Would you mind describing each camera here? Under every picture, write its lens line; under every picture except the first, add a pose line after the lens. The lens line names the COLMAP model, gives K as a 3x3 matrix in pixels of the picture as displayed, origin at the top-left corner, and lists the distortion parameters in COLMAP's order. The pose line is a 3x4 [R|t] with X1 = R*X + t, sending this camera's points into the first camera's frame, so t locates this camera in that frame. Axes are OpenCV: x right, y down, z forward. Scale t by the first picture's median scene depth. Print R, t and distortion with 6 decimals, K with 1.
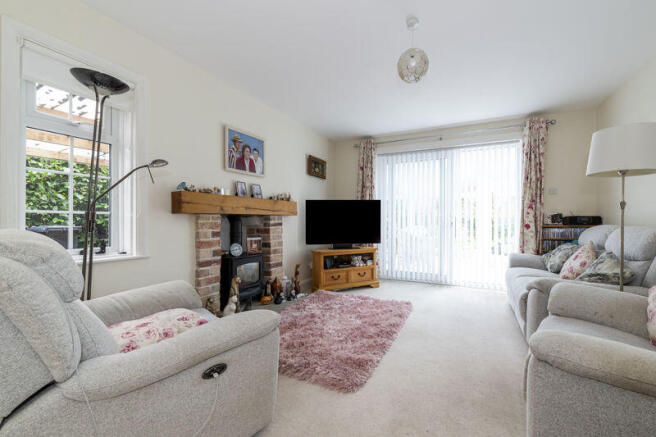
lens RADIAL K [[268.0, 0, 328.0], [0, 268.0, 218.5], [0, 0, 1]] dist [-0.000693, 0.000015]
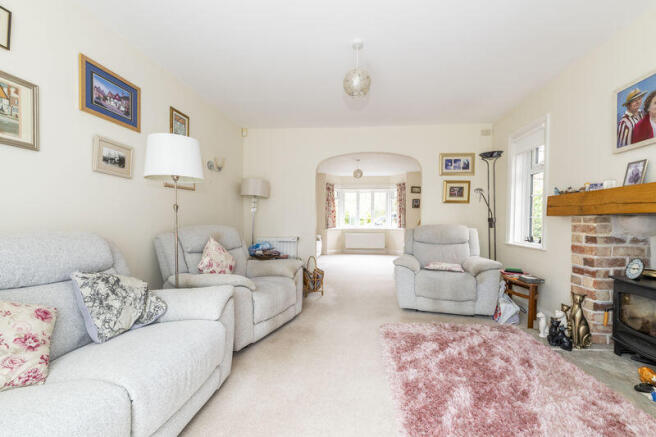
lens RADIAL K [[268.0, 0, 328.0], [0, 268.0, 218.5], [0, 0, 1]] dist [-0.000693, 0.000015]
pose [[-0.915144, -0.007728, -0.403054, 0.652108], [-0.003541, 0.999932, -0.011133, 0.005883], [0.403112, -0.008761, -0.915109, 1.430911]]
